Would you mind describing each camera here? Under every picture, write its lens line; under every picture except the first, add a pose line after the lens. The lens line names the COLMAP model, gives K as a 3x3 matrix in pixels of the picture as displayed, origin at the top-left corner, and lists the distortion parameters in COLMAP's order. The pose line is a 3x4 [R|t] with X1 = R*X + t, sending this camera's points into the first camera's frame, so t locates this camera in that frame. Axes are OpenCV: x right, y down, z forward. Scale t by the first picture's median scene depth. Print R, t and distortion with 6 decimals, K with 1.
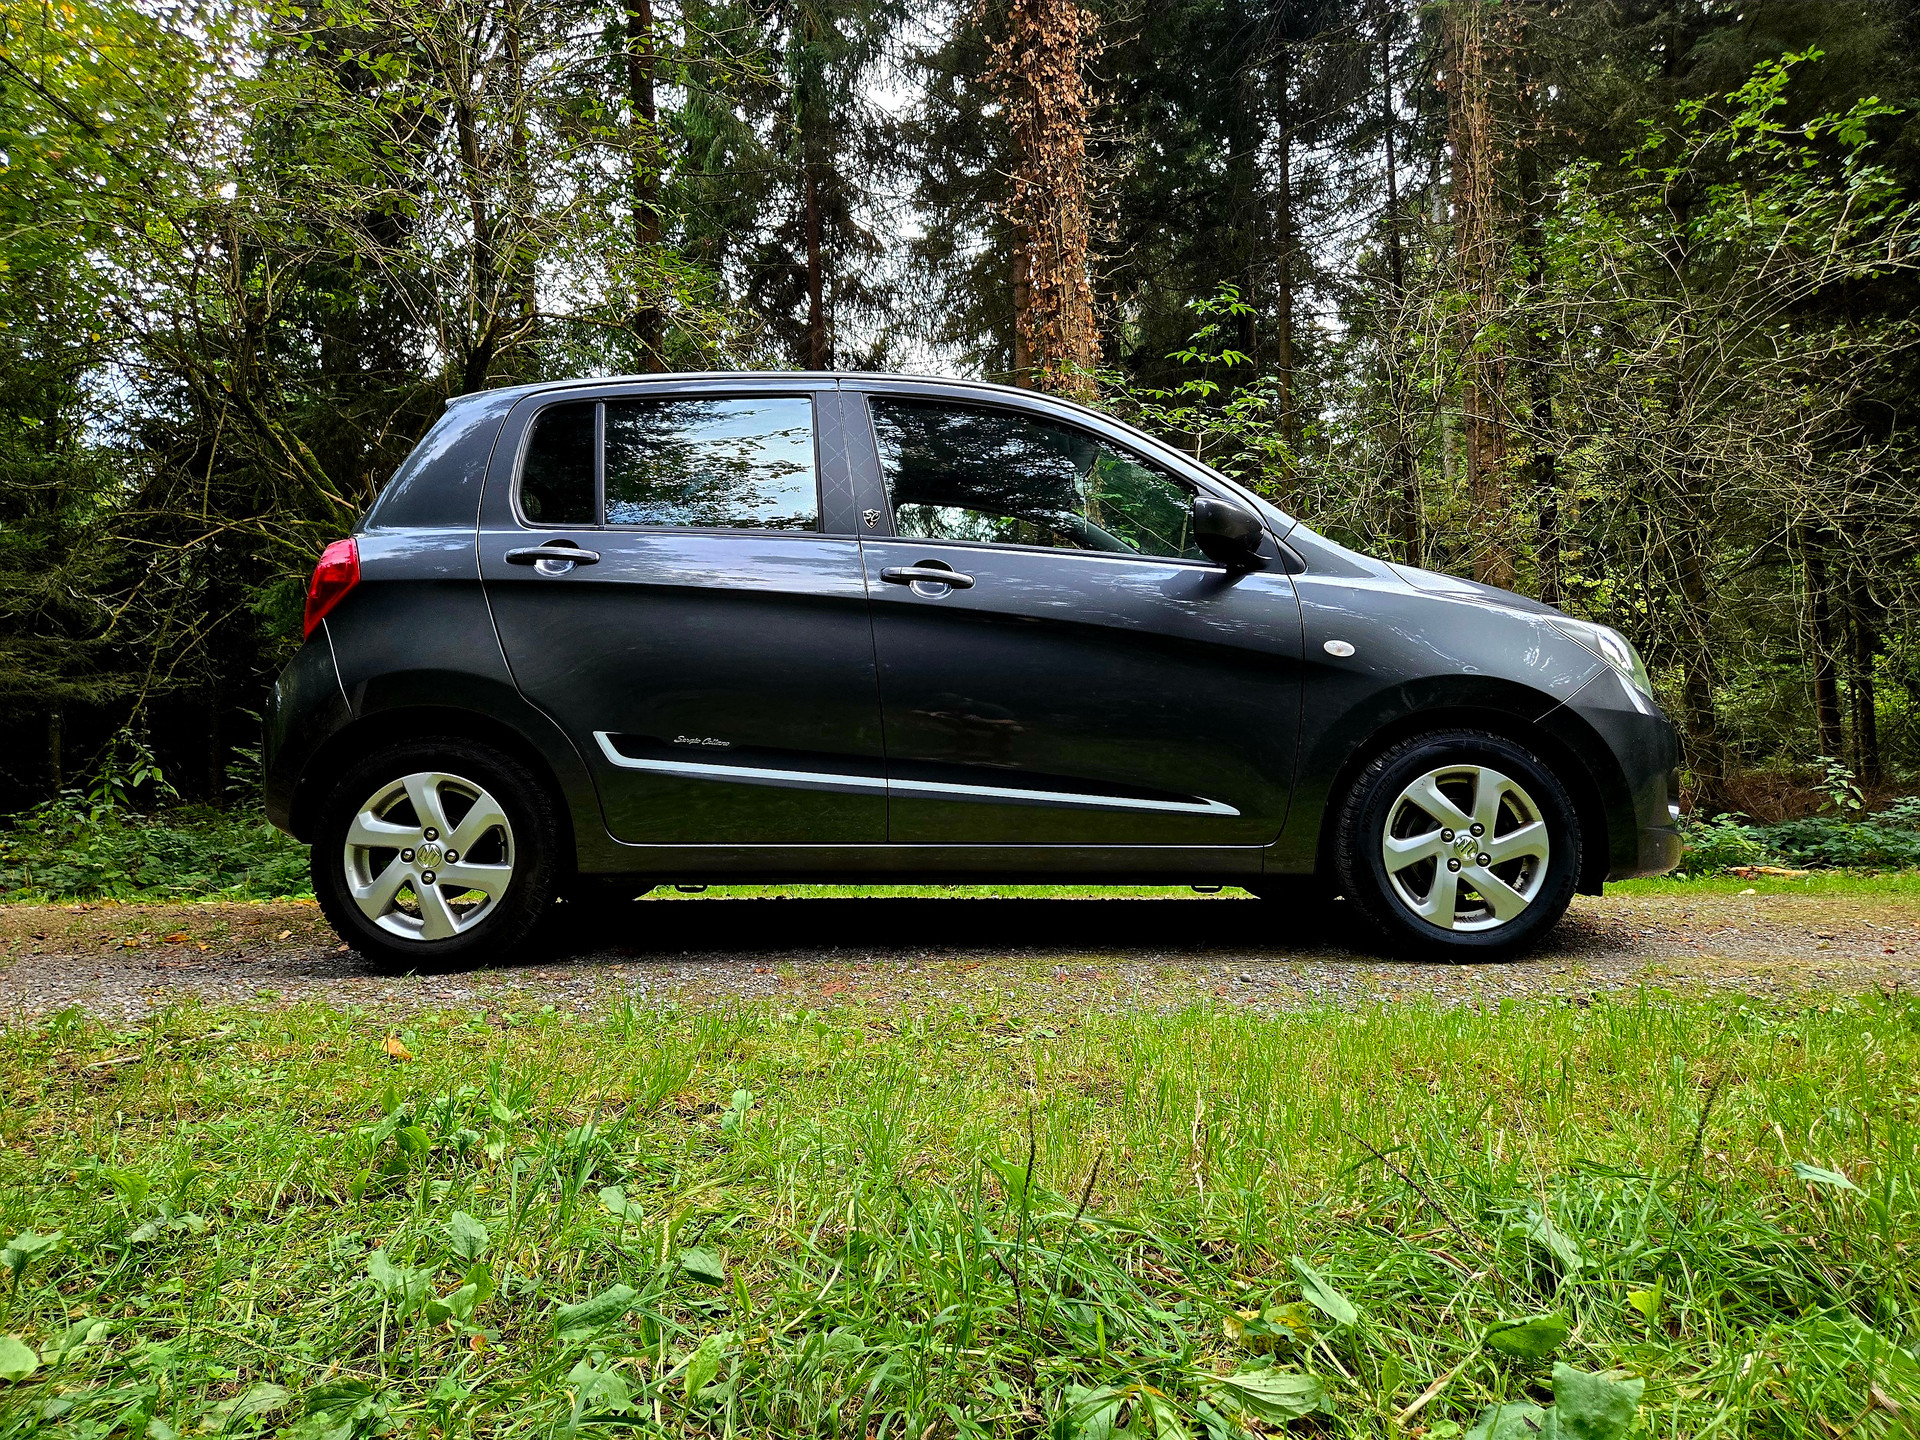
lens RADIAL K [[1223.6, 0, 964.8], [0, 1223.6, 717.2], [0, 0, 1]] dist [0.031464, -0.019754]
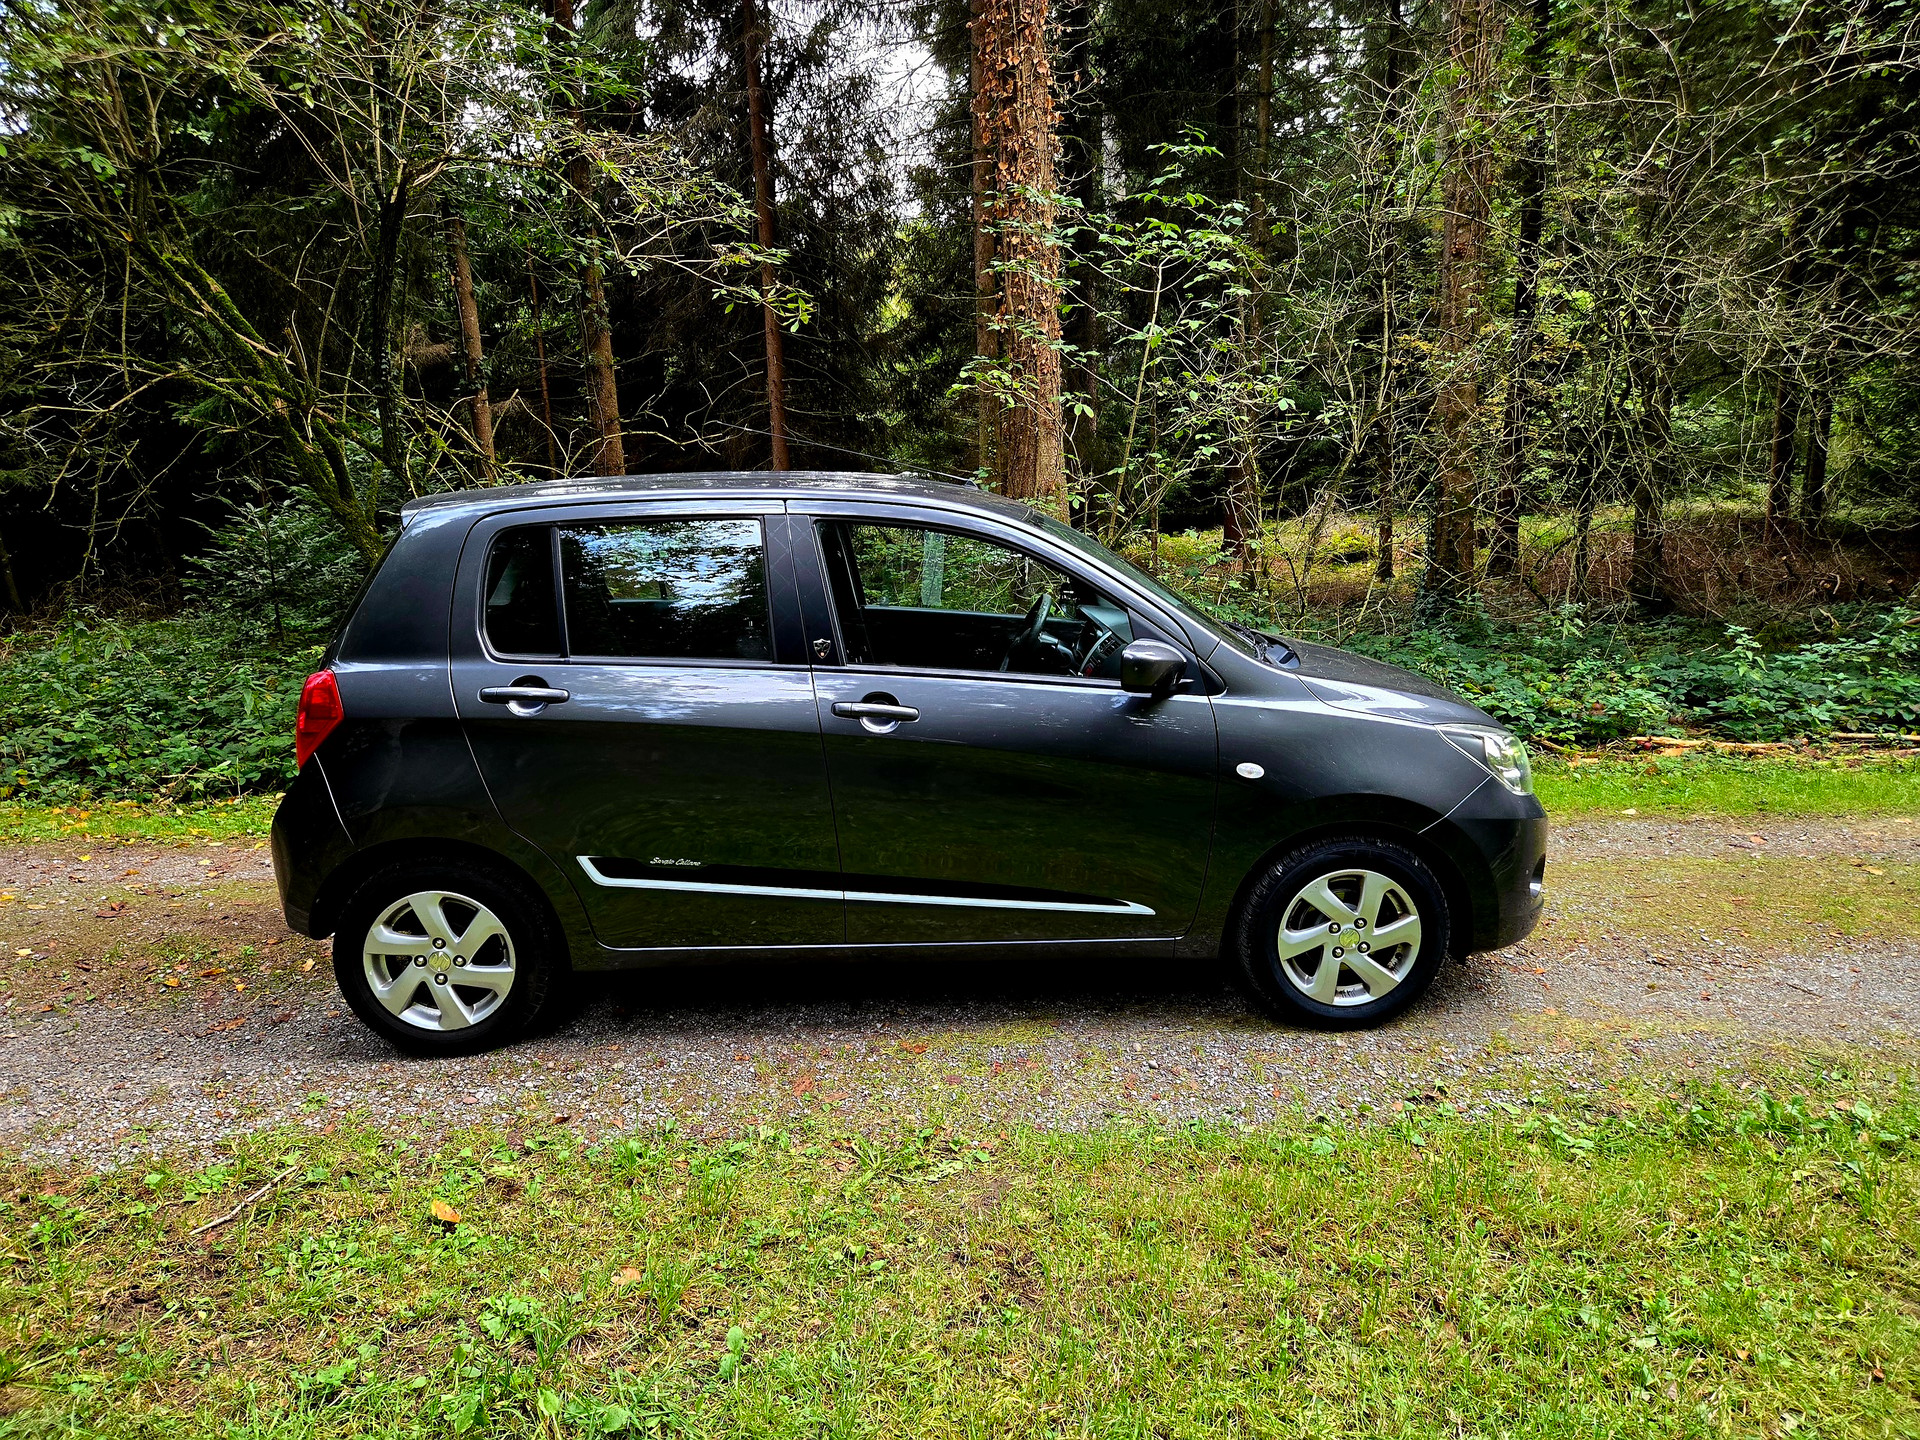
lens RADIAL K [[1223.6, 0, 957.2], [0, 1223.6, 727.8], [0, 0, 1]] dist [0.031464, -0.019754]
pose [[0.999633, -0.012956, 0.023771, 0.015811], [0.006335, 0.965619, 0.259885, -0.383410], [-0.026320, -0.259639, 0.965347, -0.048130]]
